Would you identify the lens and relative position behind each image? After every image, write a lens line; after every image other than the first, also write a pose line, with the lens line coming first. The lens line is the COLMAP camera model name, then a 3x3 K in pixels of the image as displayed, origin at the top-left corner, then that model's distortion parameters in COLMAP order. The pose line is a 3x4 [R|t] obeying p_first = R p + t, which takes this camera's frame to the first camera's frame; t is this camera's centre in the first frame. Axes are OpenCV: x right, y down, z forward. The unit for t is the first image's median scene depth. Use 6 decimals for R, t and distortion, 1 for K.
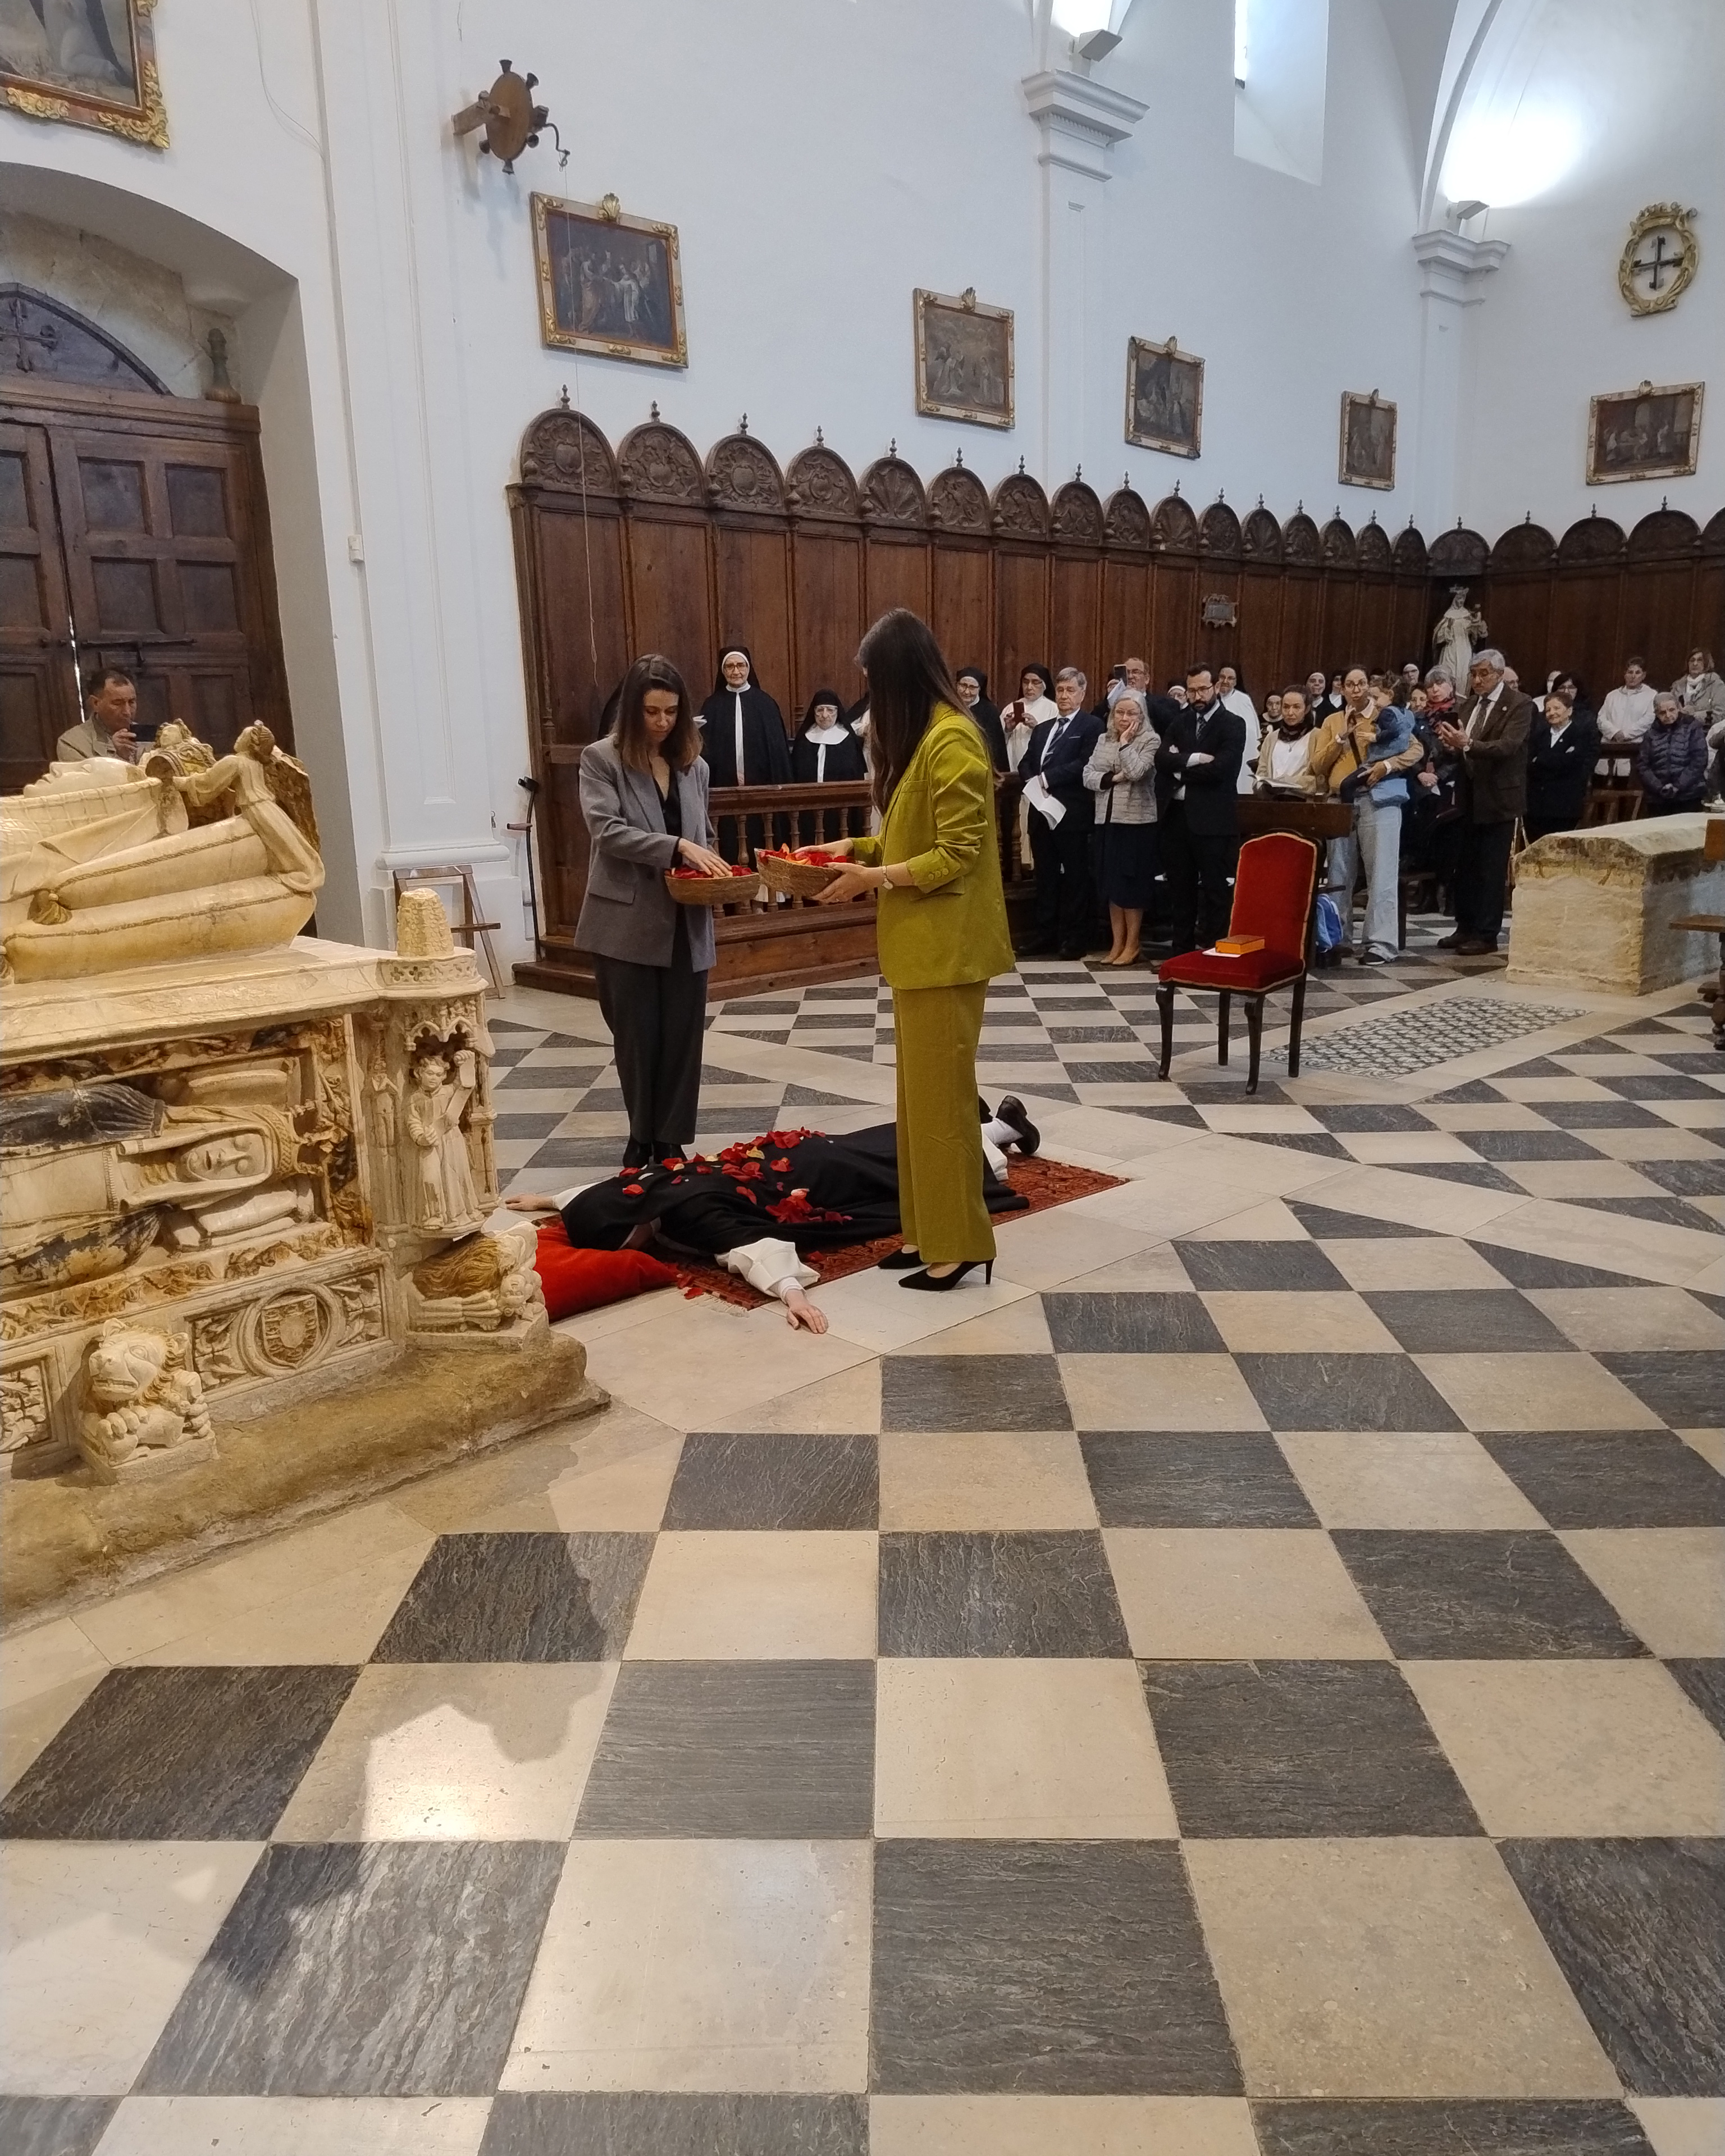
lens RADIAL K [[1554.4, 0, 862.5], [0, 1554.4, 1078.0], [0, 0, 1]] dist [0.082814, -0.123259]
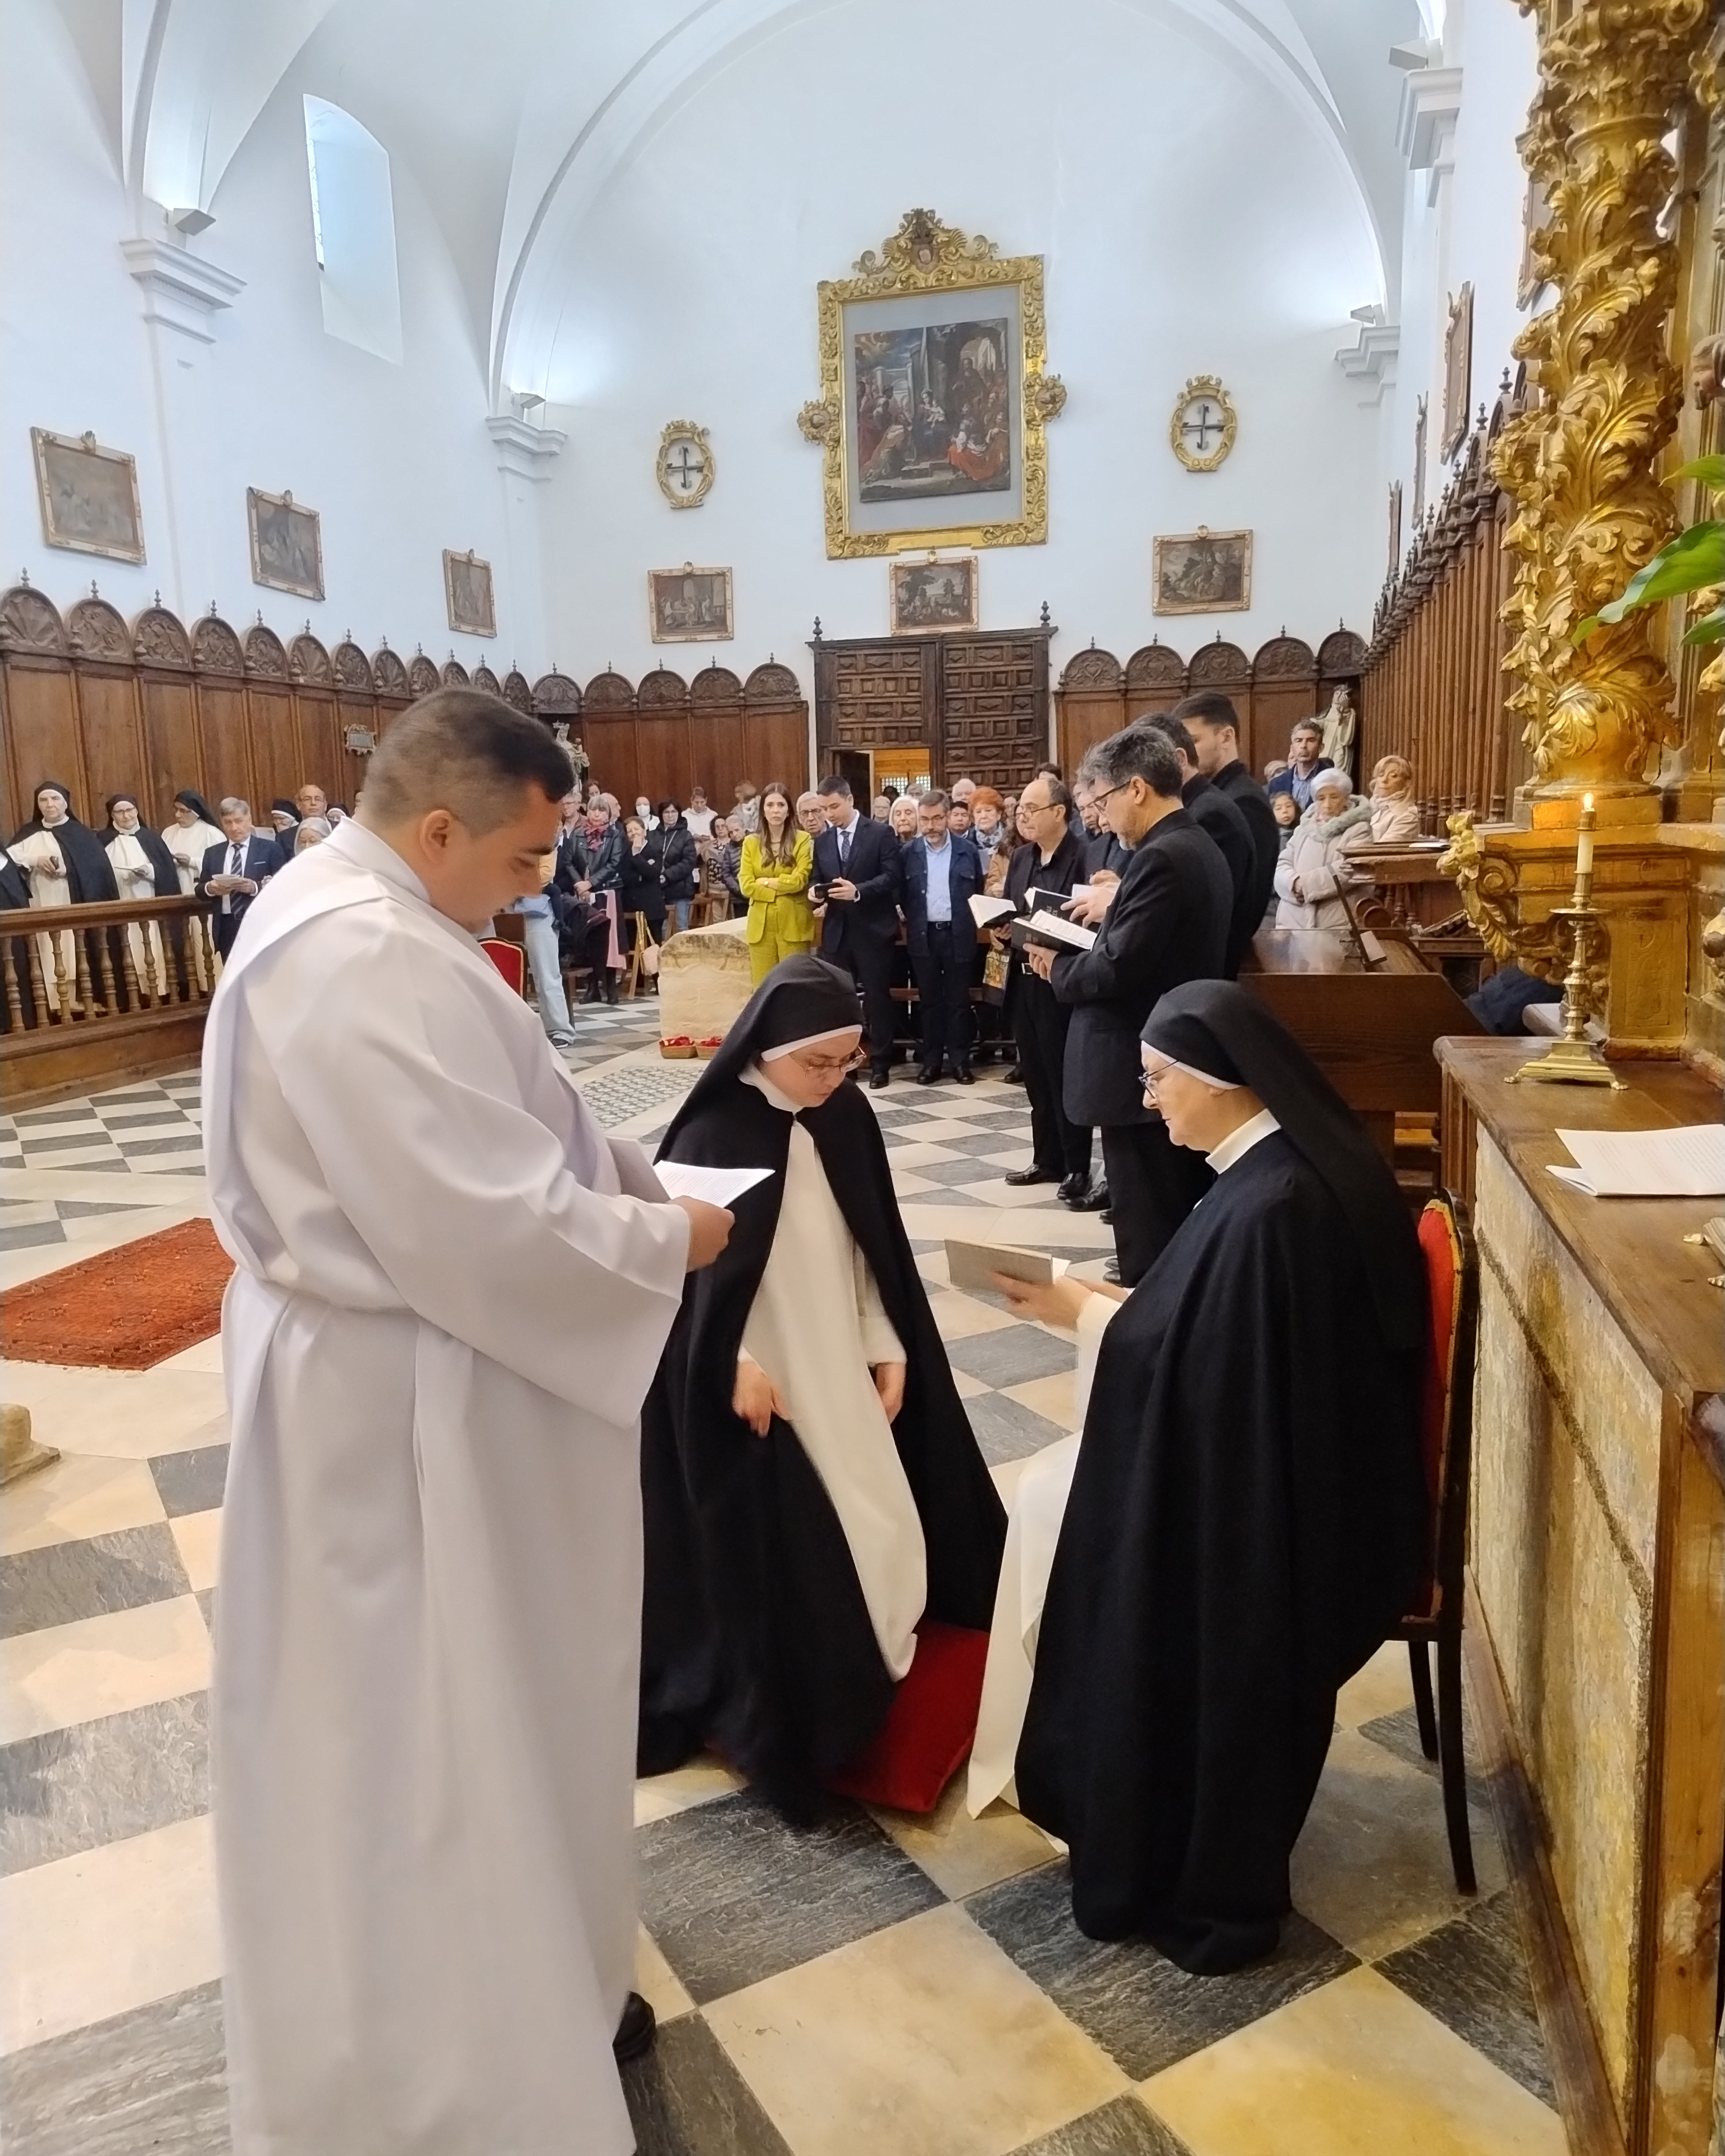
lens RADIAL K [[1562.3, 0, 852.3], [0, 1562.3, 1079.2], [0, 0, 1]] dist [0.076145, -0.124500]
pose [[0.853869, -0.090579, 0.512546, -0.096372], [0.124132, 0.991765, -0.031529, 0.017496], [-0.505469, 0.090545, 0.858081, -0.131451]]
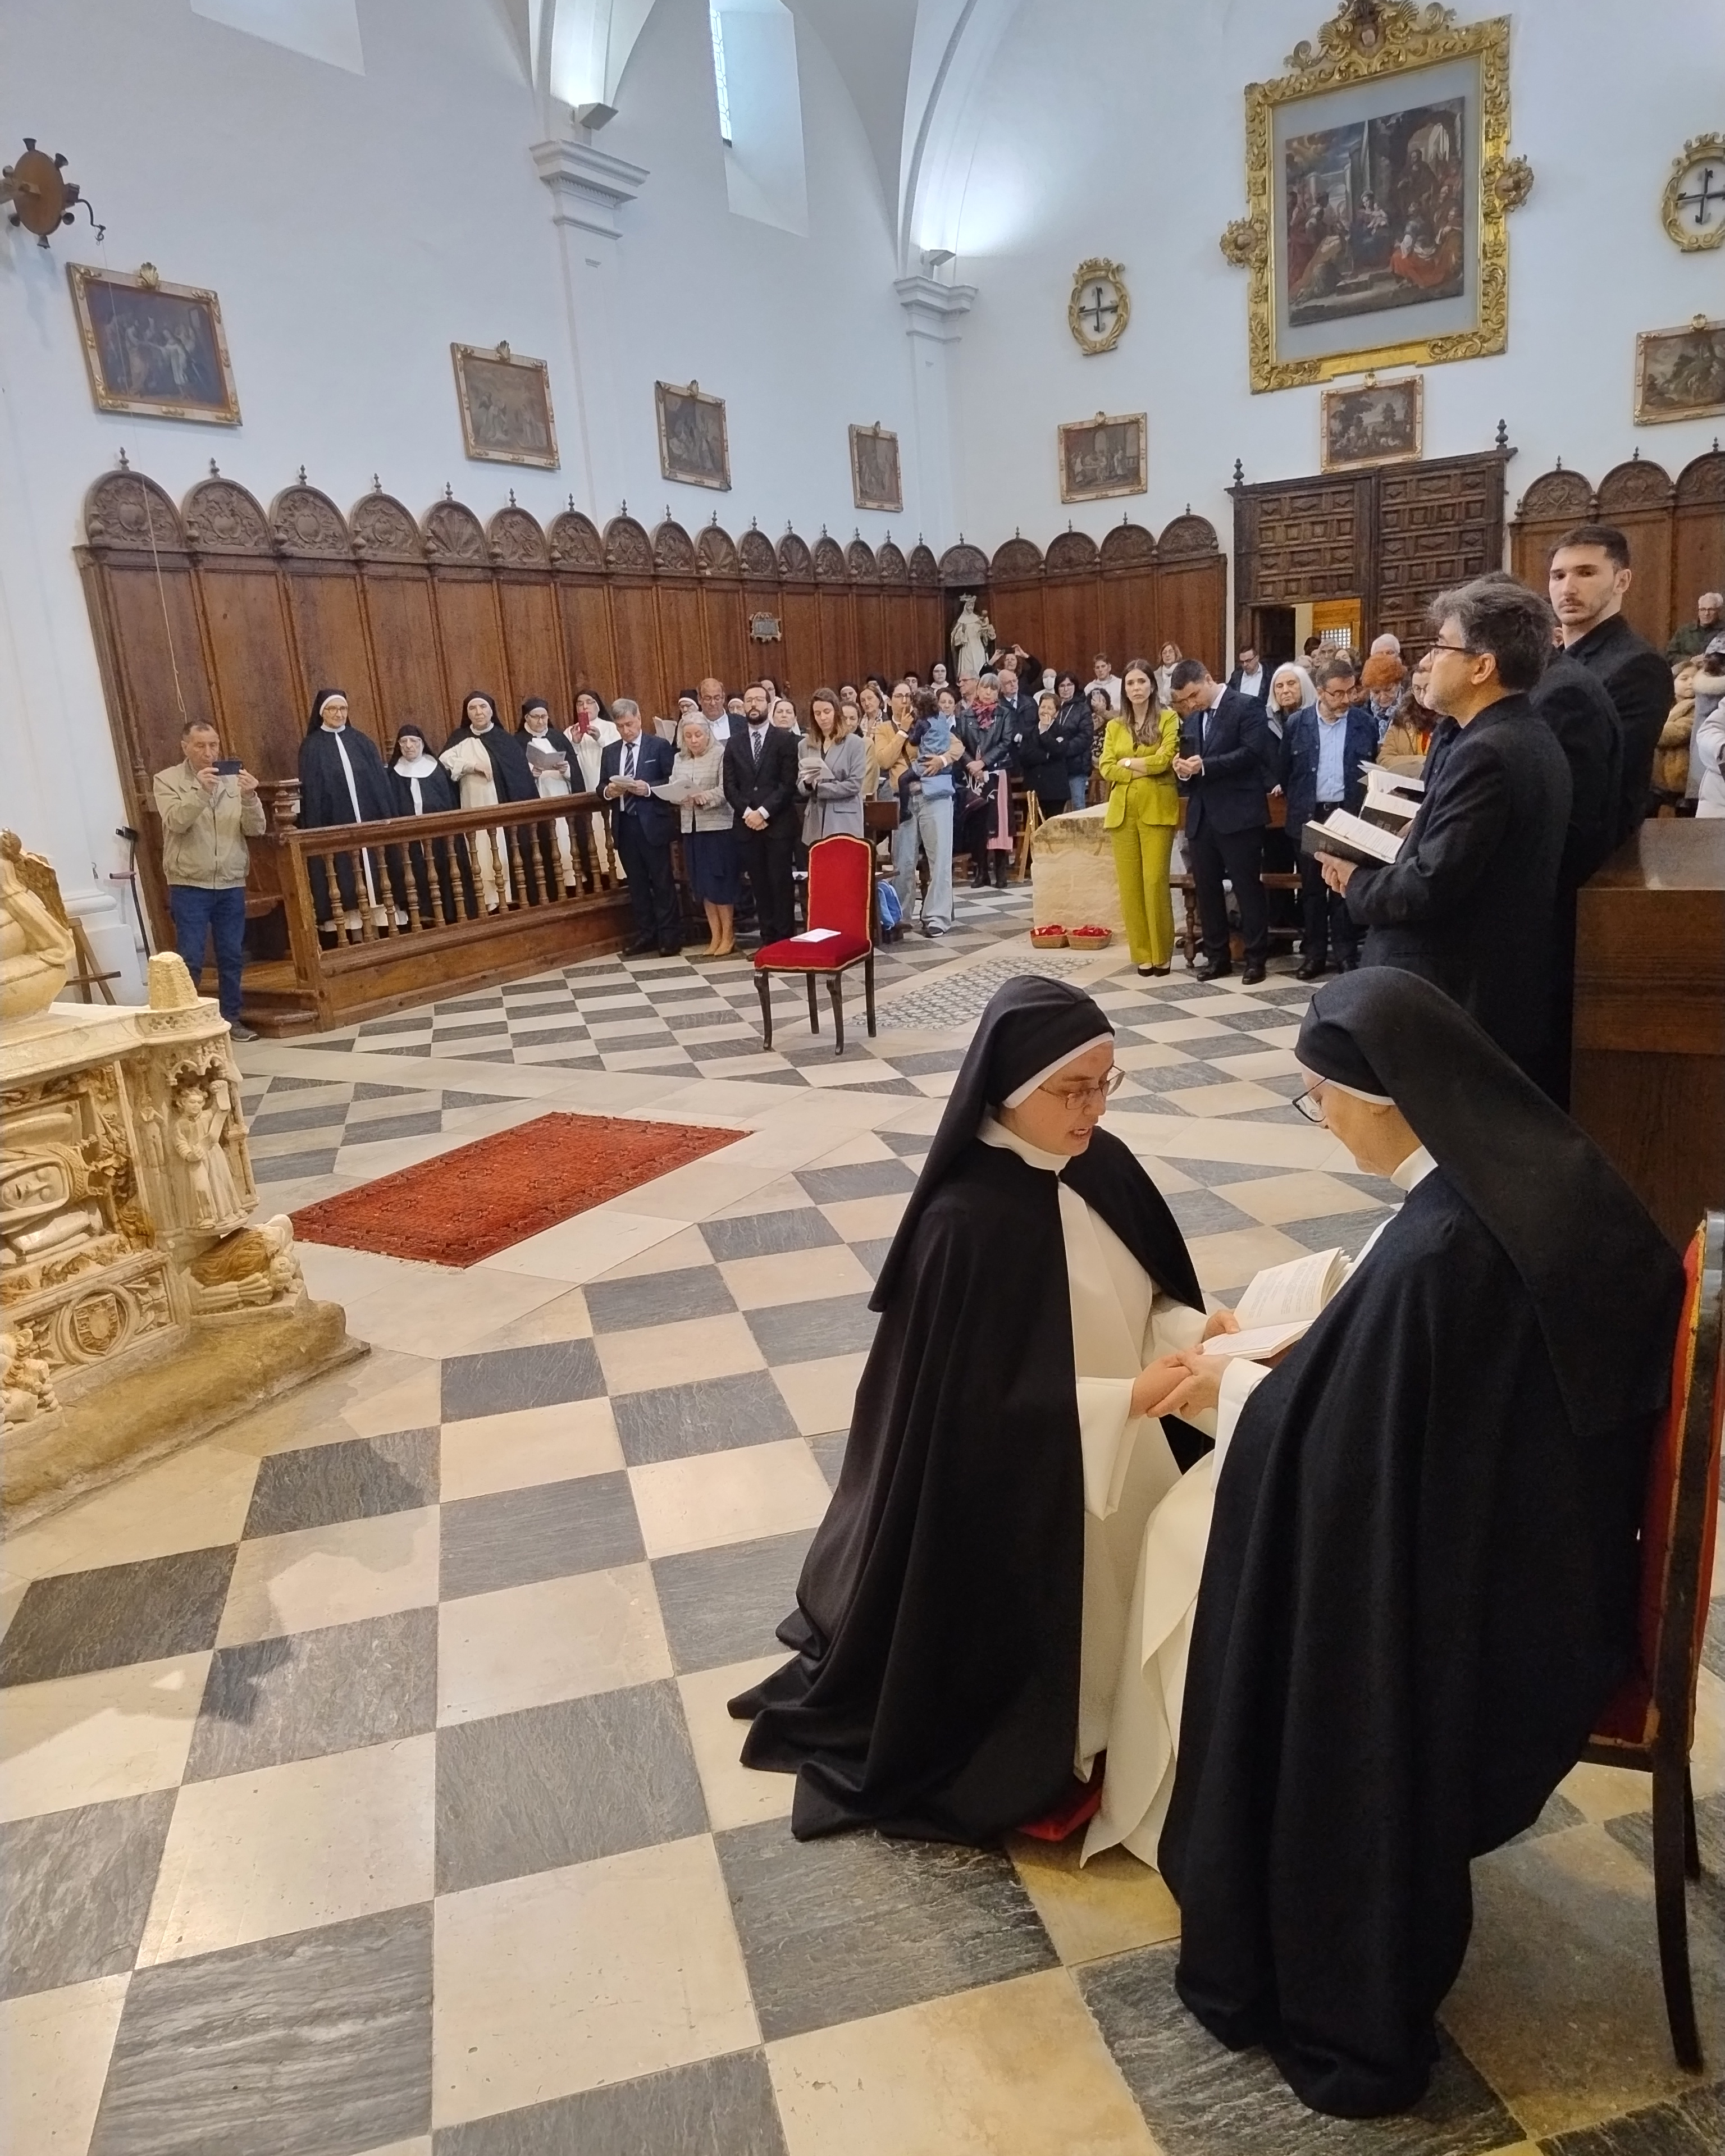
lens RADIAL K [[1554.4, 0, 862.5], [0, 1554.4, 1078.0], [0, 0, 1]] dist [0.082814, -0.123259]
pose [[0.961276, -0.112770, 0.251460, -0.030516], [0.111406, 0.993580, 0.019701, 0.004933], [-0.252067, 0.009076, 0.967667, -0.126496]]
